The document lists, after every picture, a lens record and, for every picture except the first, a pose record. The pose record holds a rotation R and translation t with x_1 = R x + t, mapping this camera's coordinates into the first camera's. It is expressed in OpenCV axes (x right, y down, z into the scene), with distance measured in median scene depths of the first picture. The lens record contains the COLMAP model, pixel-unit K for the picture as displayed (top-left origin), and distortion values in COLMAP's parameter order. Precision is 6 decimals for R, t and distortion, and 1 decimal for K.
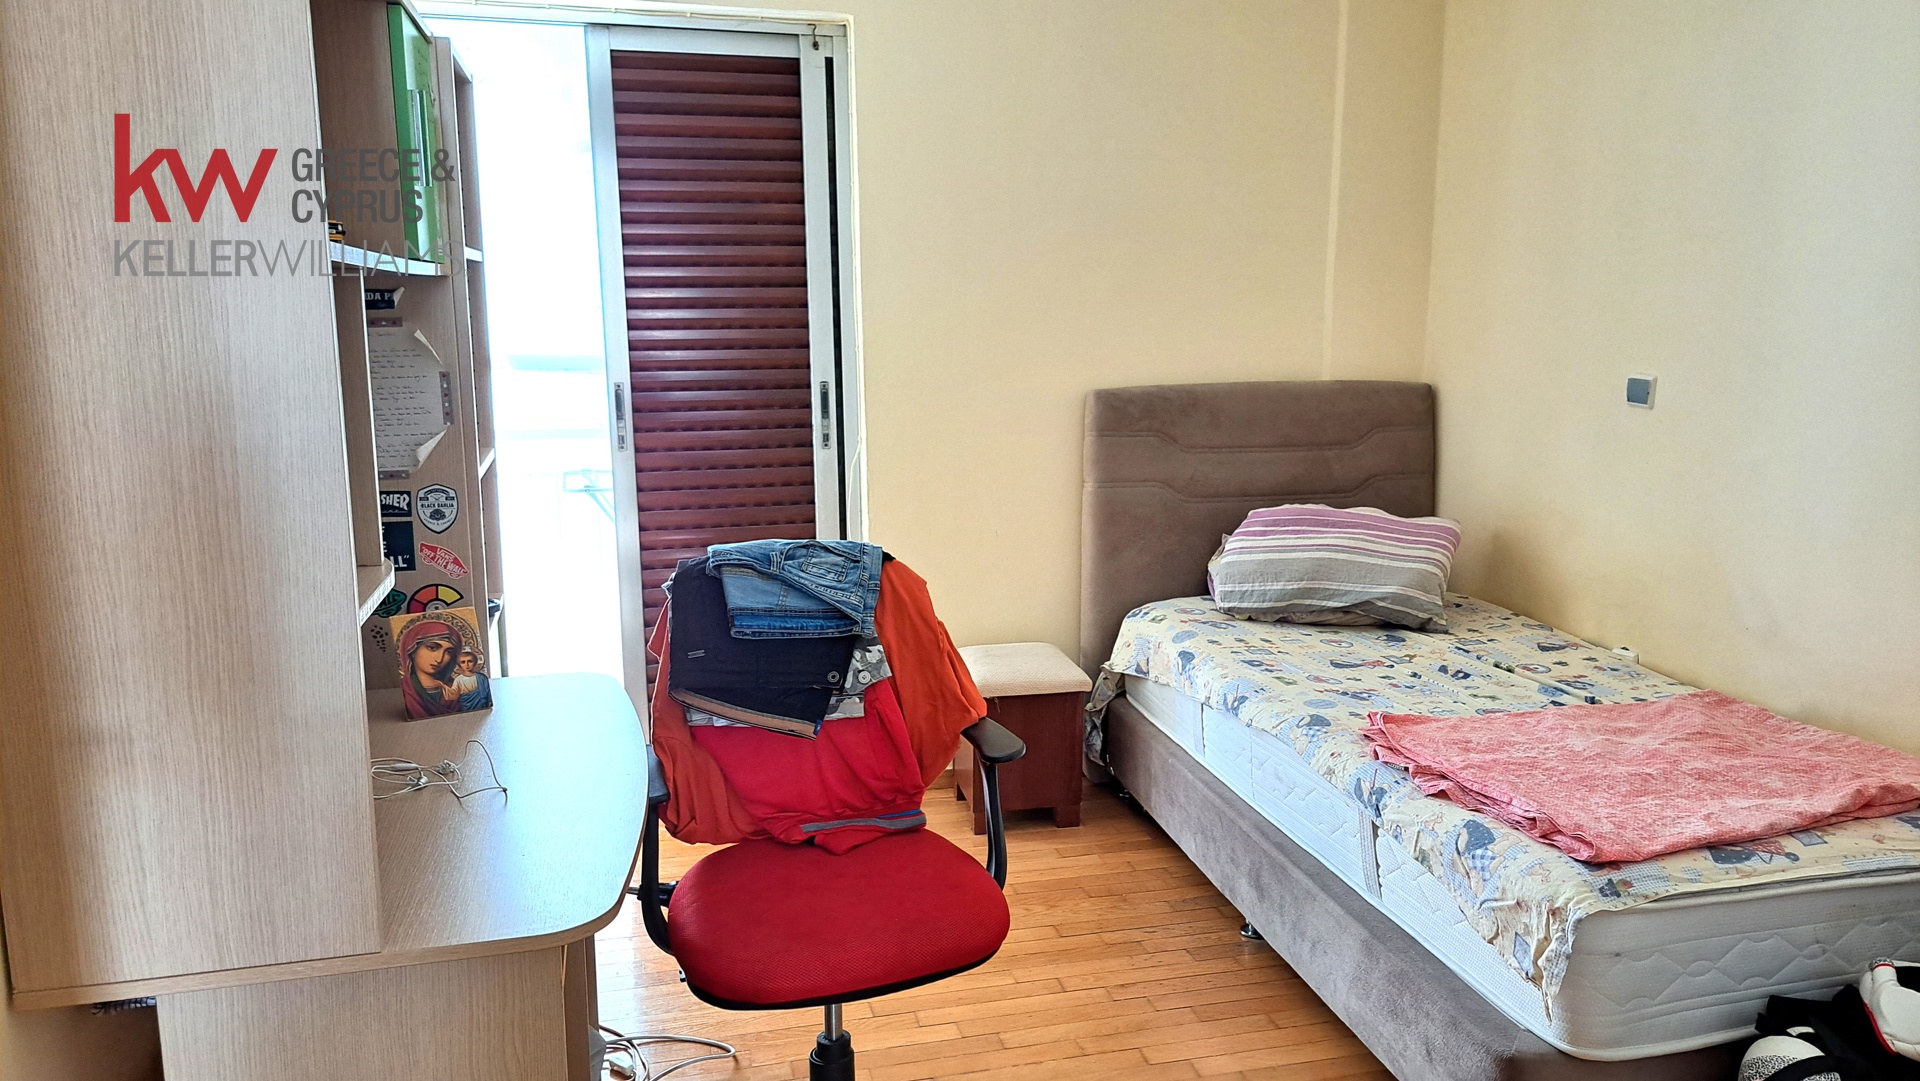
lens RADIAL K [[1321.8, 0, 976.8], [0, 1321.8, 549.3], [0, 0, 1]] dist [0.029858, -0.017726]
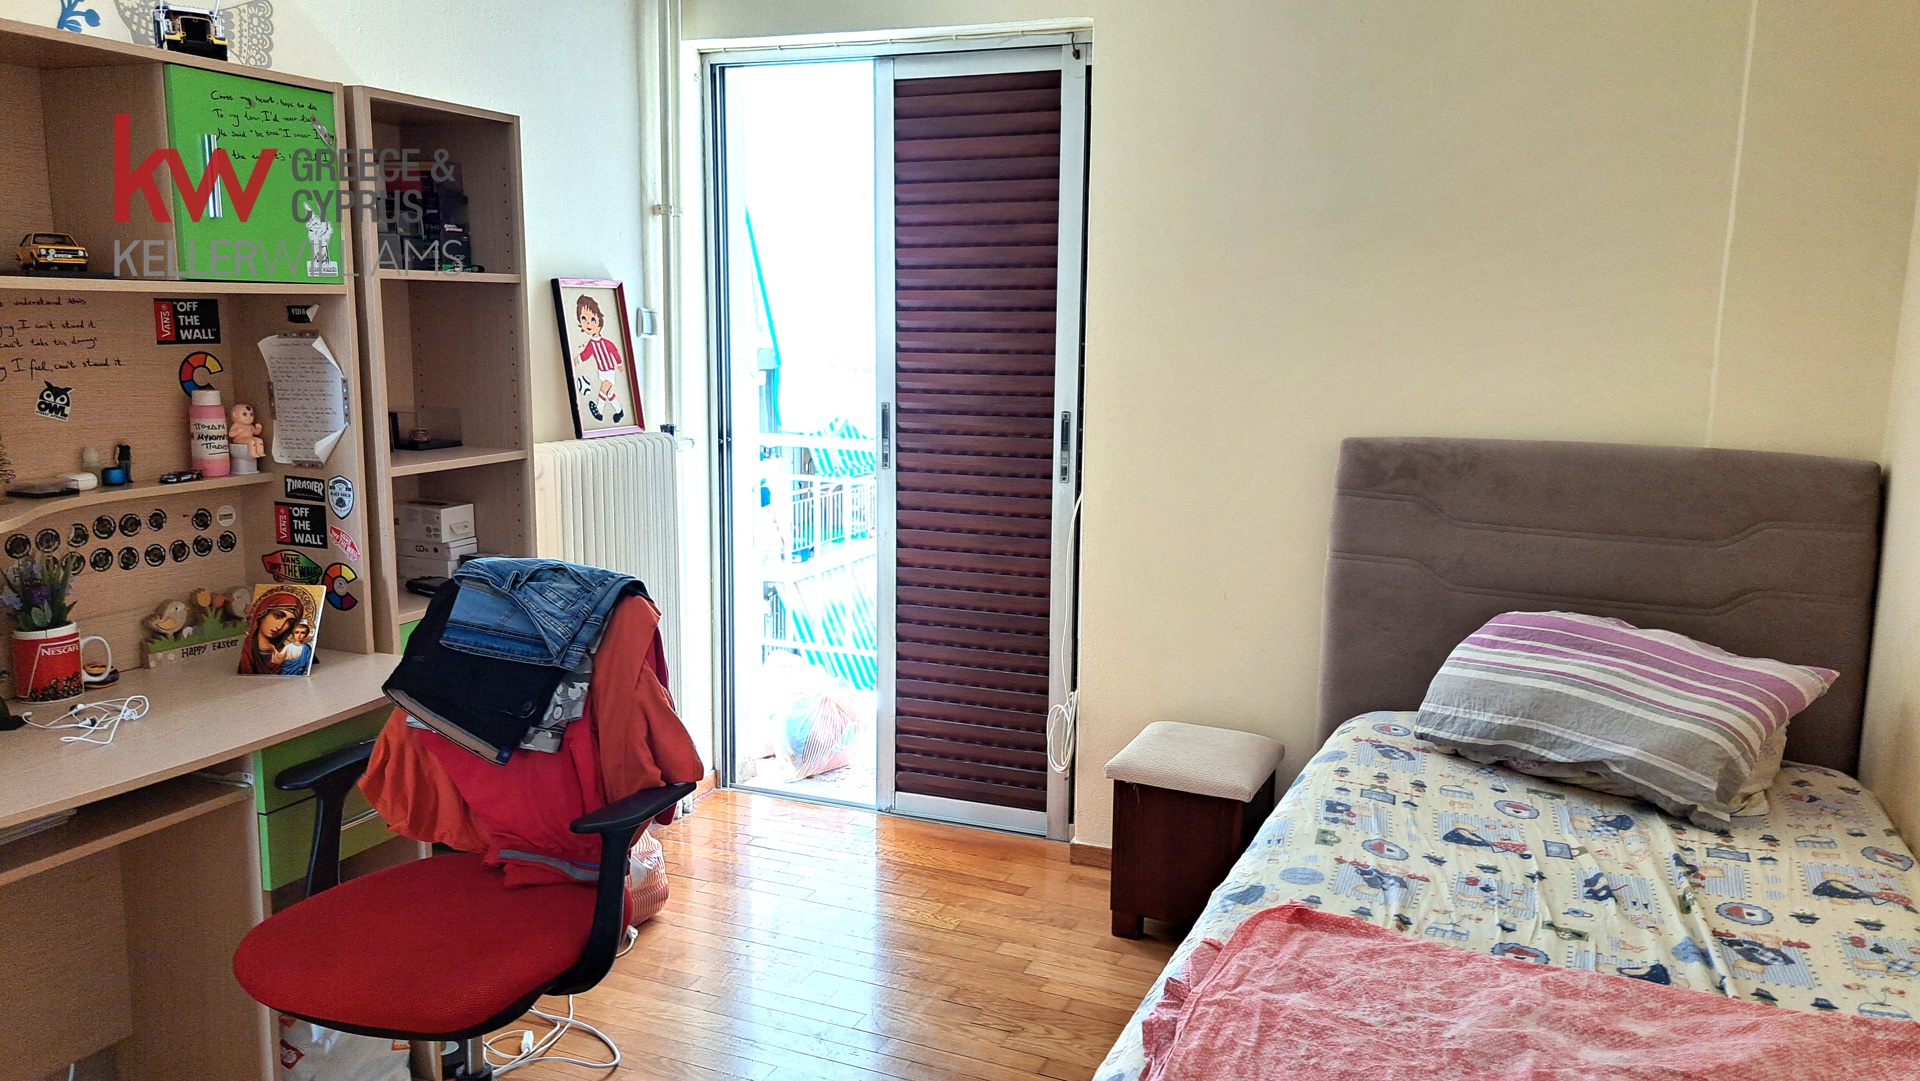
lens RADIAL K [[1321.8, 0, 964.7], [0, 1321.8, 531.7], [0, 0, 1]] dist [0.029858, -0.017726]
pose [[0.812832, 0.106061, -0.572761, 0.406337], [-0.123395, 0.992320, 0.008637, -0.045700], [0.569278, 0.063655, 0.819677, 0.218740]]
